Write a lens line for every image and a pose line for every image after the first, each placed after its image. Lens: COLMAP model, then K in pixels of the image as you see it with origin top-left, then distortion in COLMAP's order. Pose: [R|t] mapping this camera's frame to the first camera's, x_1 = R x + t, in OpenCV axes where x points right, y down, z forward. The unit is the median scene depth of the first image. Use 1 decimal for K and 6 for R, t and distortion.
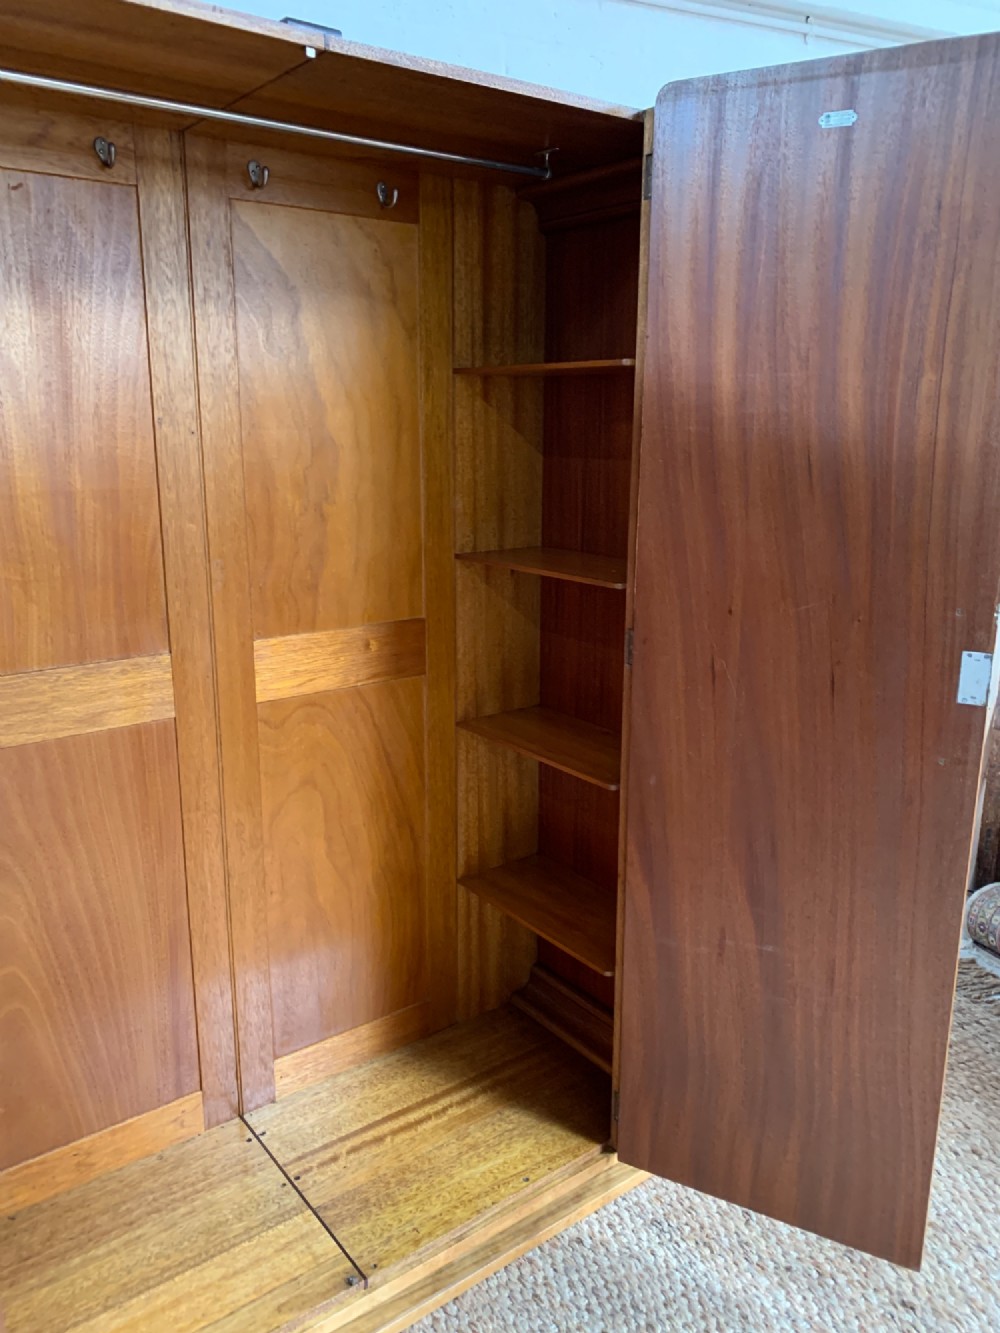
lens RADIAL K [[1010.5, 0, 496.9], [0, 1010.5, 660.8], [0, 0, 1]] dist [0.028894, -0.036913]
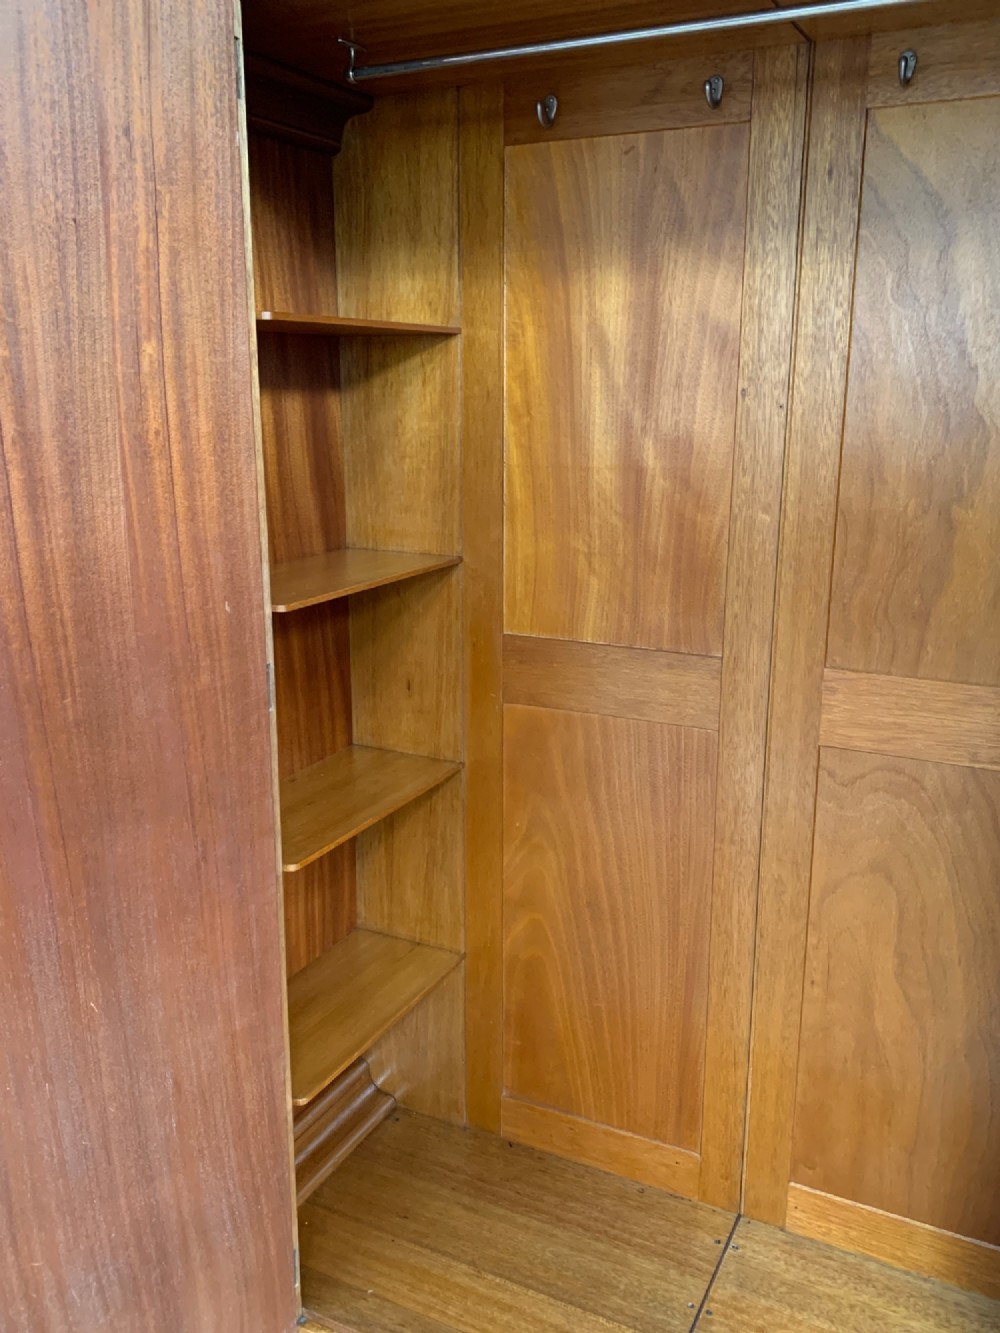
lens RADIAL K [[1139.8, 0, 504.5], [0, 1139.8, 661.7], [0, 0, 1]] dist [0.036371, -0.053767]
pose [[0.439140, 0.215667, -0.872149, 0.464351], [-0.209848, 0.968530, 0.133839, -0.099136], [0.873567, 0.124245, 0.470577, 0.381427]]
